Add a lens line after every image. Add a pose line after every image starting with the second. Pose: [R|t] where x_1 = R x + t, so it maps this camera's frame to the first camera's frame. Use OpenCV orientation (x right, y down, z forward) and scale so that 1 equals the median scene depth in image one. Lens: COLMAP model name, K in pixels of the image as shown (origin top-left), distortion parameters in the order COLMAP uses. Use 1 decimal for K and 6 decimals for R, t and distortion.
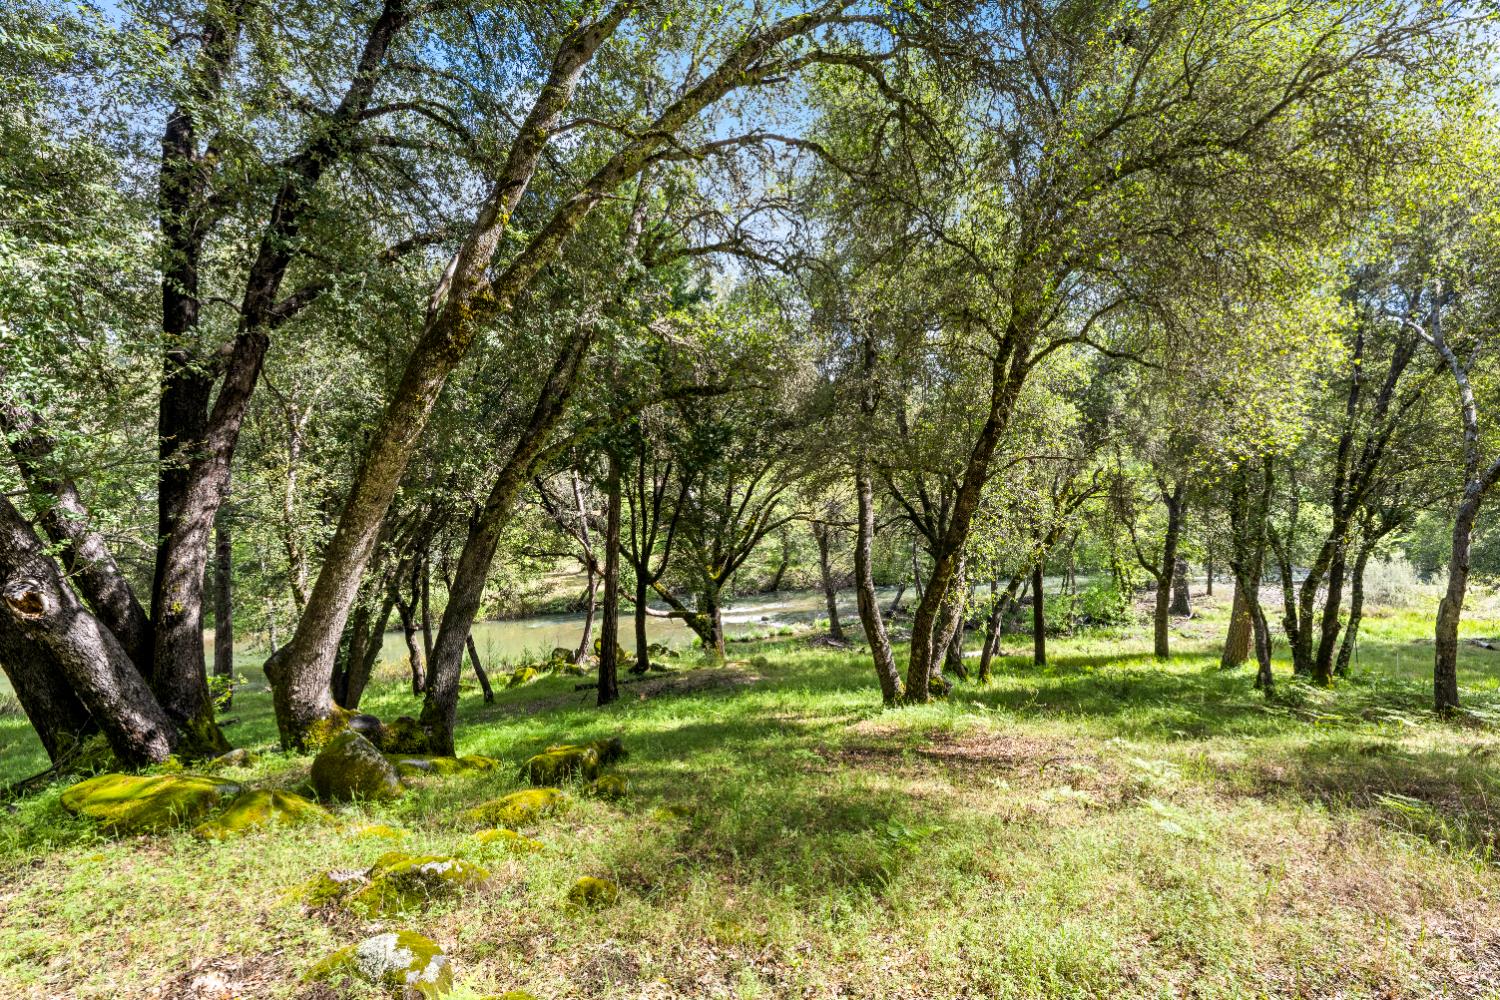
lens RADIAL K [[609.8, 0, 750.7], [0, 609.8, 507.6], [0, 0, 1]] dist [-0.004607, 0.001350]
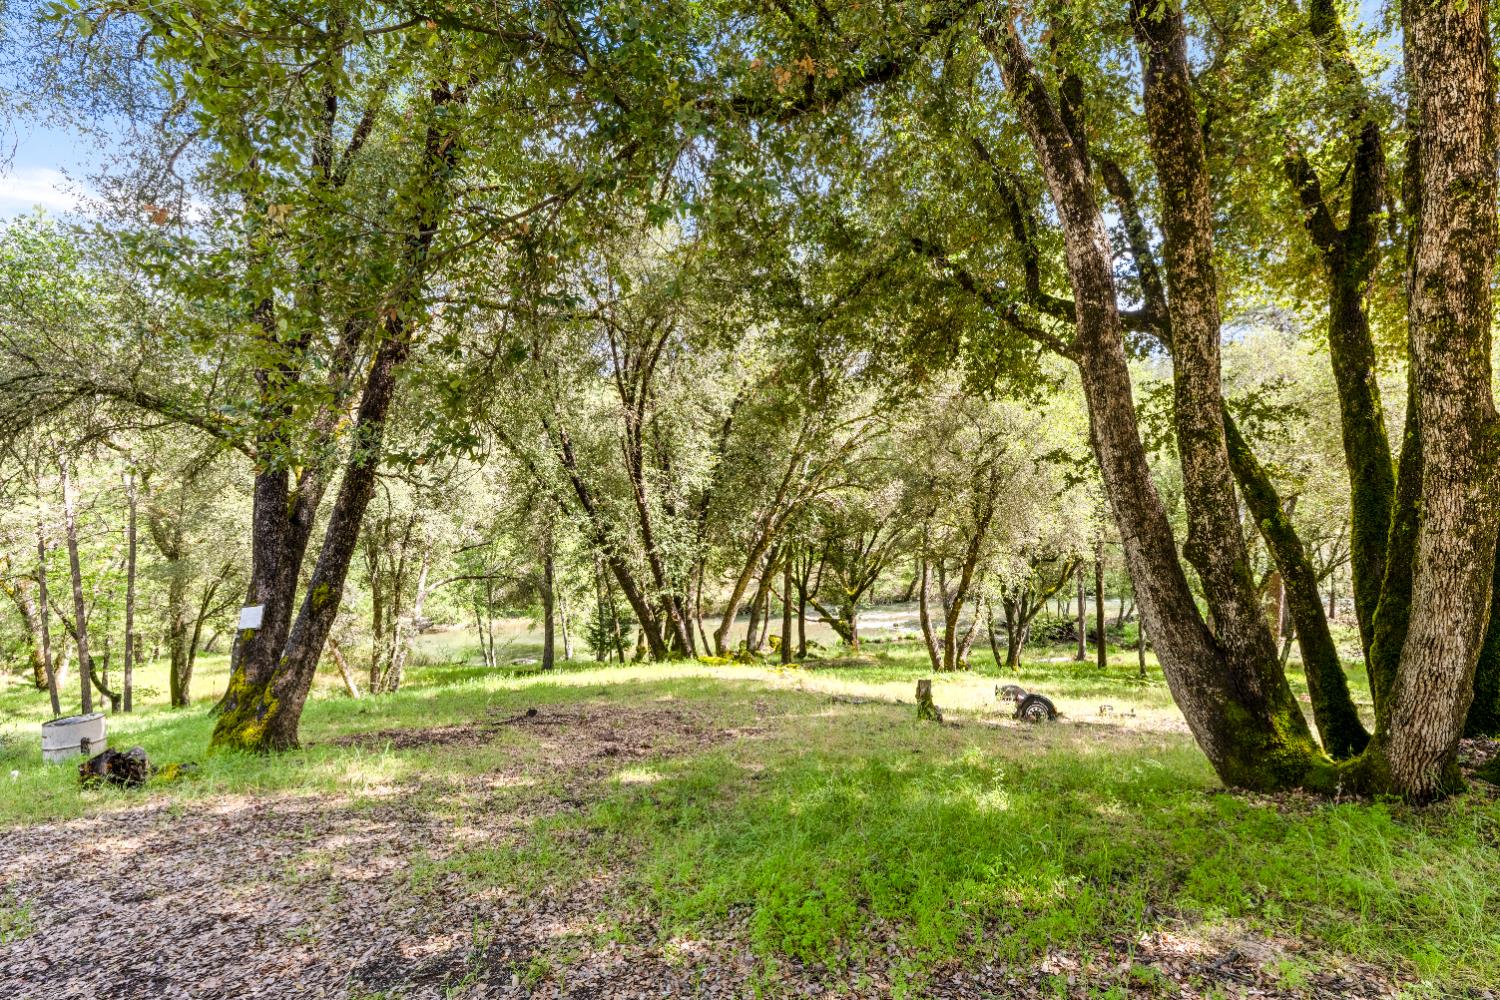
lens RADIAL K [[609.8, 0, 760.0], [0, 609.8, 497.9], [0, 0, 1]] dist [-0.004607, 0.001350]
pose [[0.975941, -0.007015, -0.217923, 0.043090], [0.002905, 0.999812, -0.019172, -0.081786], [0.218016, 0.018078, 0.975778, -0.420911]]
